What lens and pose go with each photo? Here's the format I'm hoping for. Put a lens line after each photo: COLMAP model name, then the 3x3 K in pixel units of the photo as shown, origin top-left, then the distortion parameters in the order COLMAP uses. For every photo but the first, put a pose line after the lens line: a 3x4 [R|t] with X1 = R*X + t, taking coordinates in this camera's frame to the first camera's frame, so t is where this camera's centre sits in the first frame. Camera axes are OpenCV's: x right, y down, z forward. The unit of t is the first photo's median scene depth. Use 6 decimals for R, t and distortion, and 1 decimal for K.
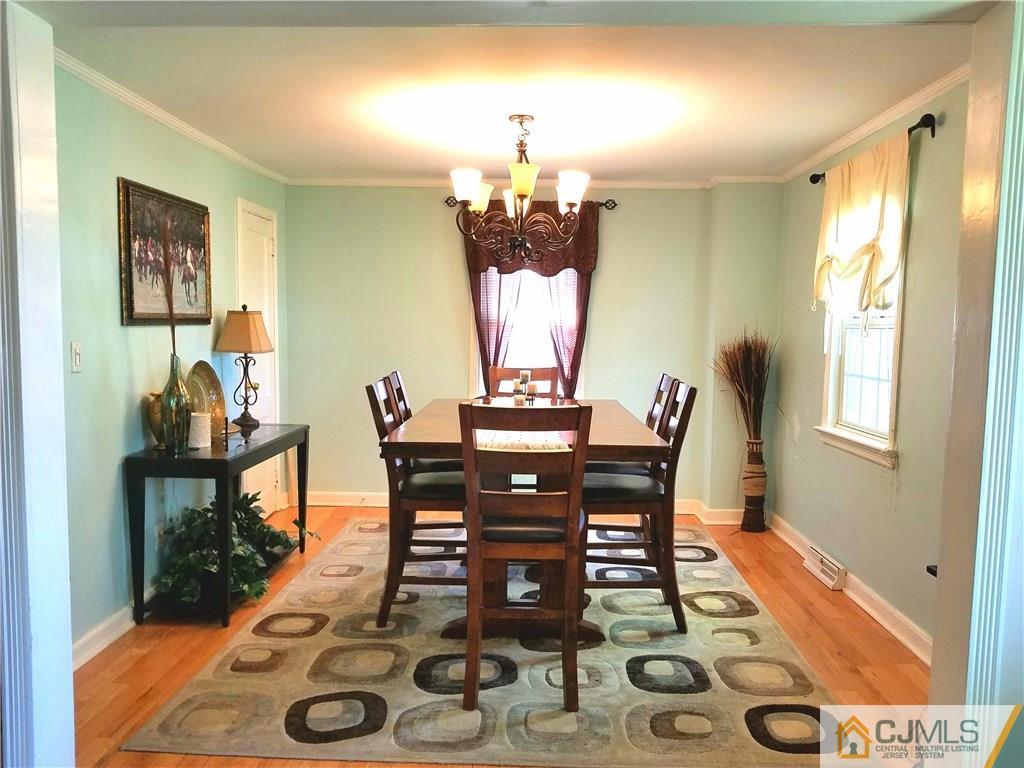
lens RADIAL K [[764.8, 0, 512.0], [0, 764.8, 384.0], [0, 0, 1]] dist [0.005744, 0.003097]
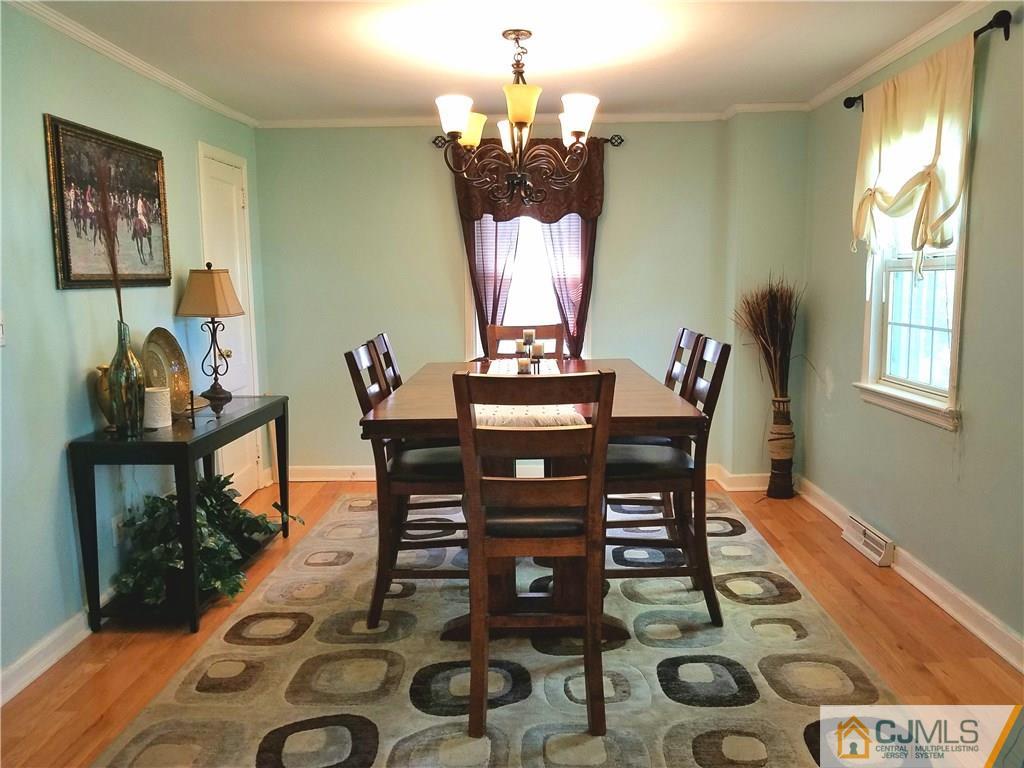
lens RADIAL K [[785.3, 0, 512.0], [0, 785.3, 384.0], [0, 0, 1]] dist [0.004475, -0.007776]
pose [[0.999646, -0.026584, 0.001141, -0.004964], [0.026481, 0.998136, 0.054985, -0.005125], [-0.002601, -0.054935, 0.998487, 0.109076]]
